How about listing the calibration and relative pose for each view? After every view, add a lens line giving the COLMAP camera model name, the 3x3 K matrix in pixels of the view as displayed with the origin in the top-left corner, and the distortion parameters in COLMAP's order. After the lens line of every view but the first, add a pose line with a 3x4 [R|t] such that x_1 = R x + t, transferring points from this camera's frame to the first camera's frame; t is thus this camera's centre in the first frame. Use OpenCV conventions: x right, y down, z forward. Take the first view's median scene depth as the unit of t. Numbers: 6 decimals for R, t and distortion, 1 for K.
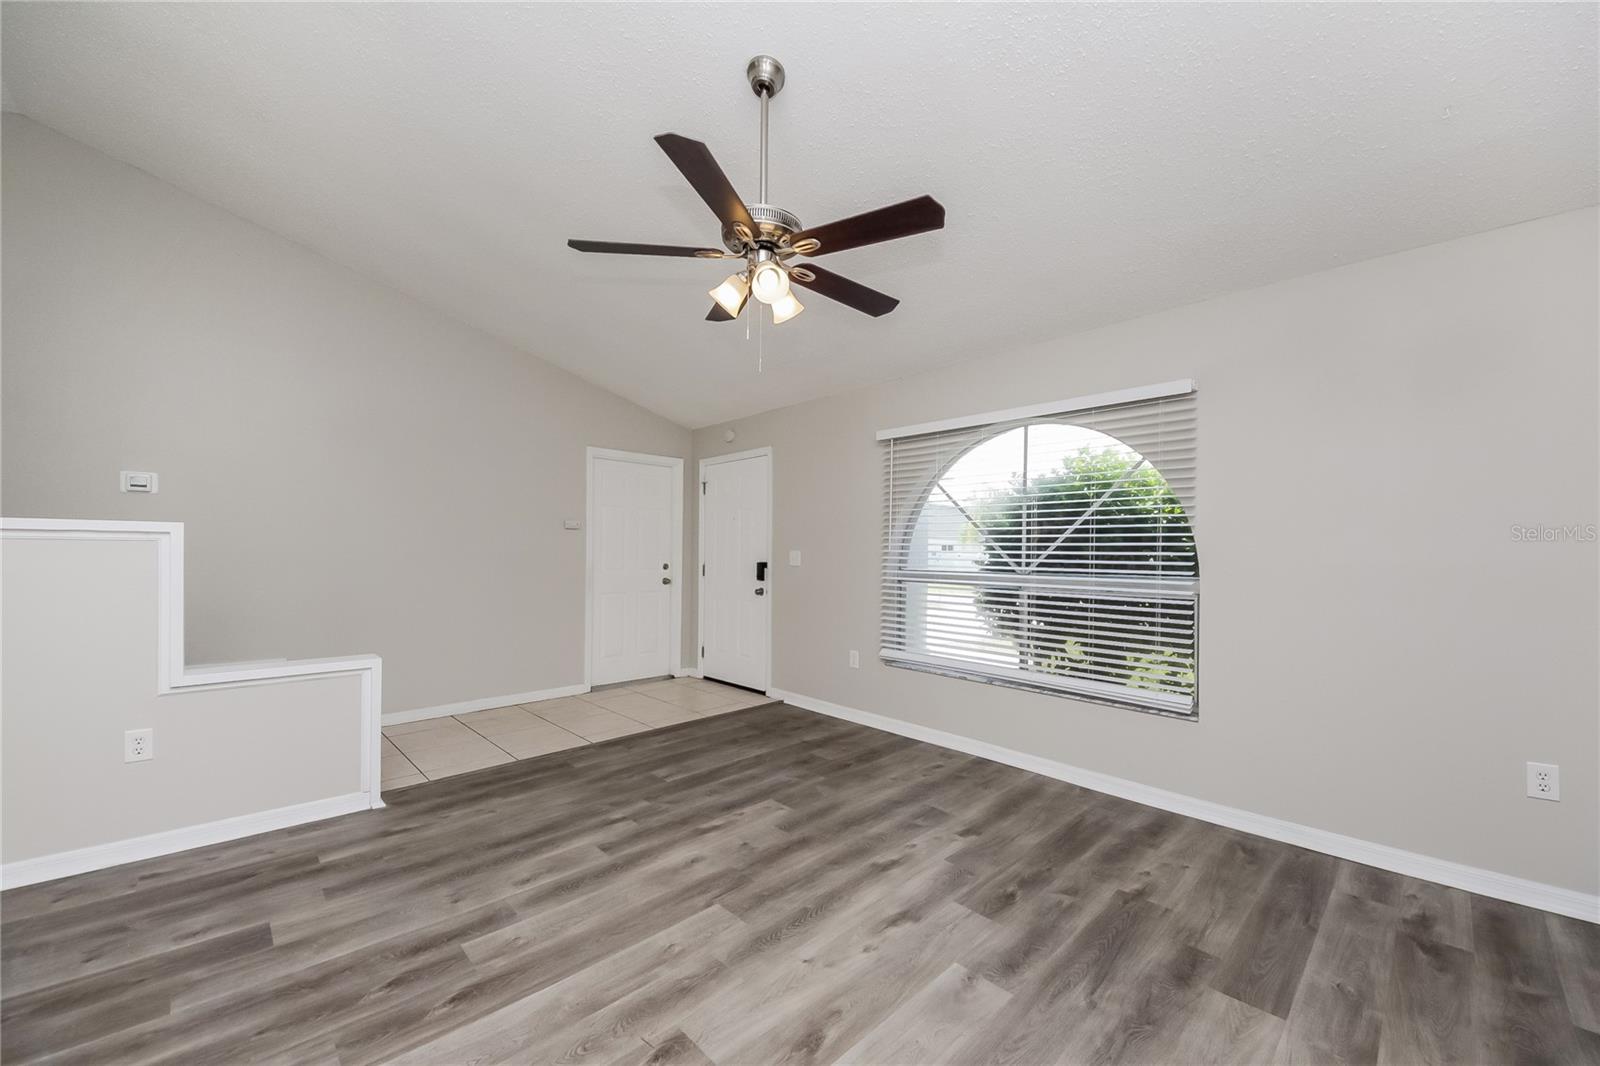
lens RADIAL K [[621.8, 0, 799.5], [0, 621.8, 543.0], [0, 0, 1]] dist [-0.000808, -0.000183]
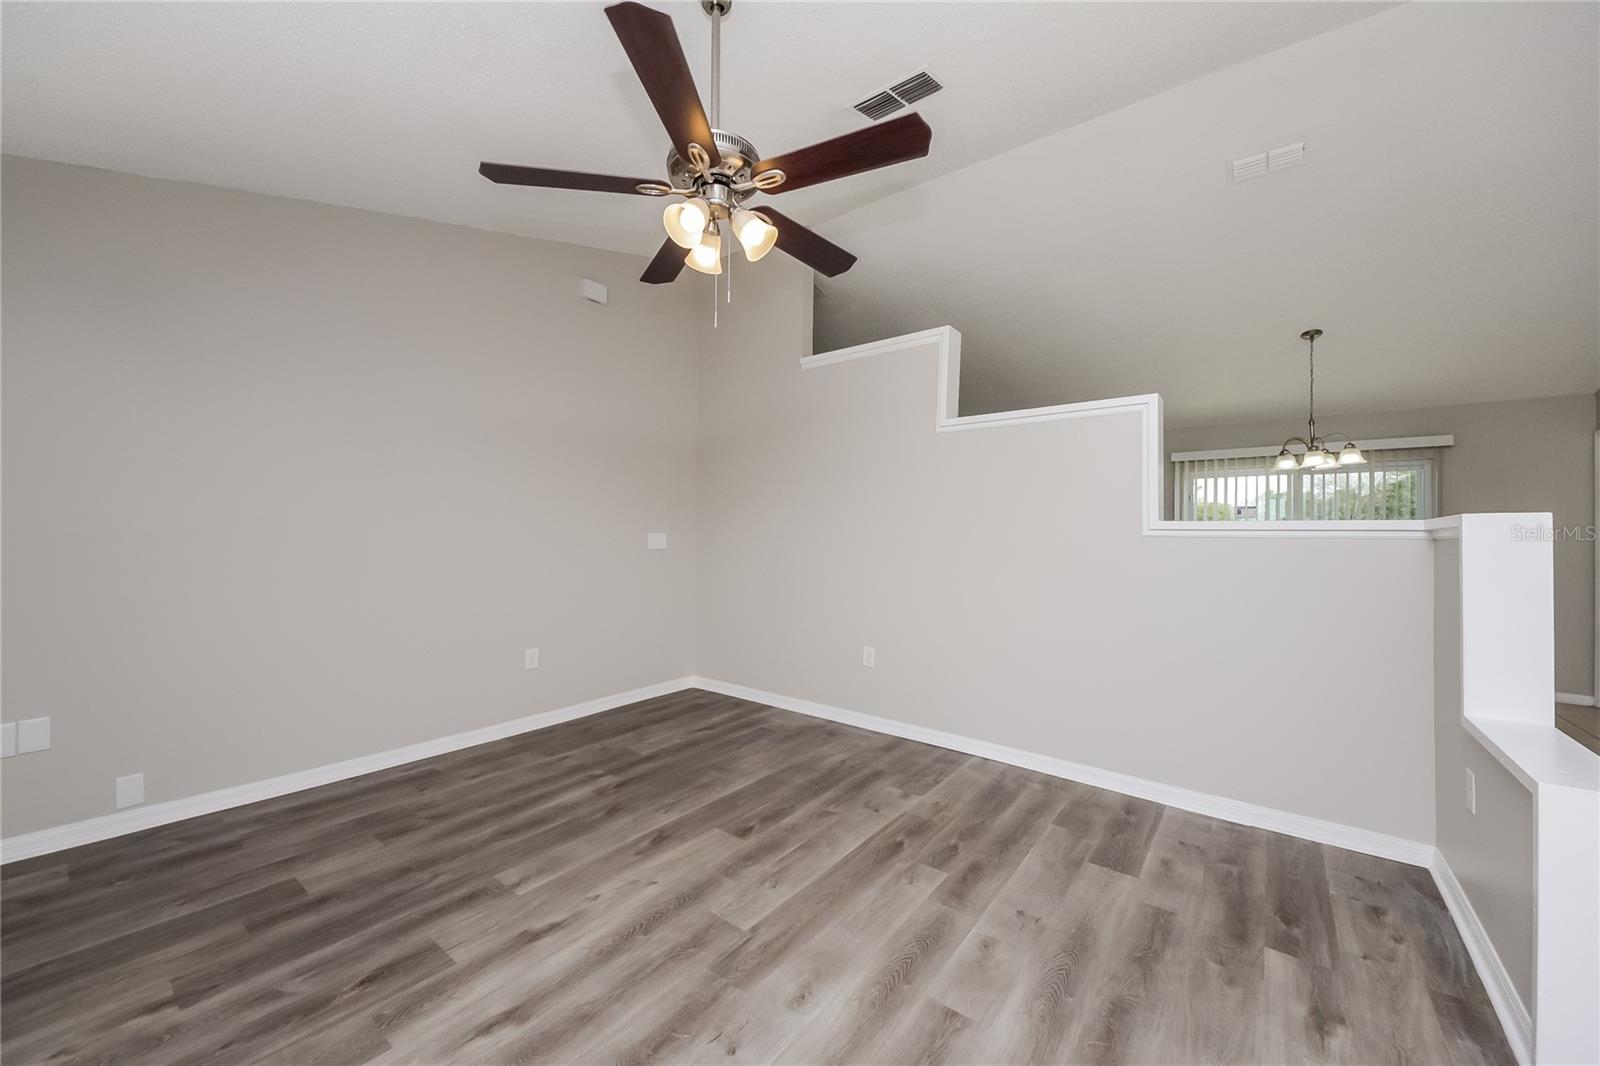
lens RADIAL K [[621.8, 0, 799.6], [0, 621.8, 534.1], [0, 0, 1]] dist [-0.000808, -0.000183]
pose [[-0.989220, -0.024918, -0.144302, -0.068888], [-0.022710, 0.999599, -0.016930, 0.020066], [0.144666, -0.013470, -0.989389, 2.011192]]
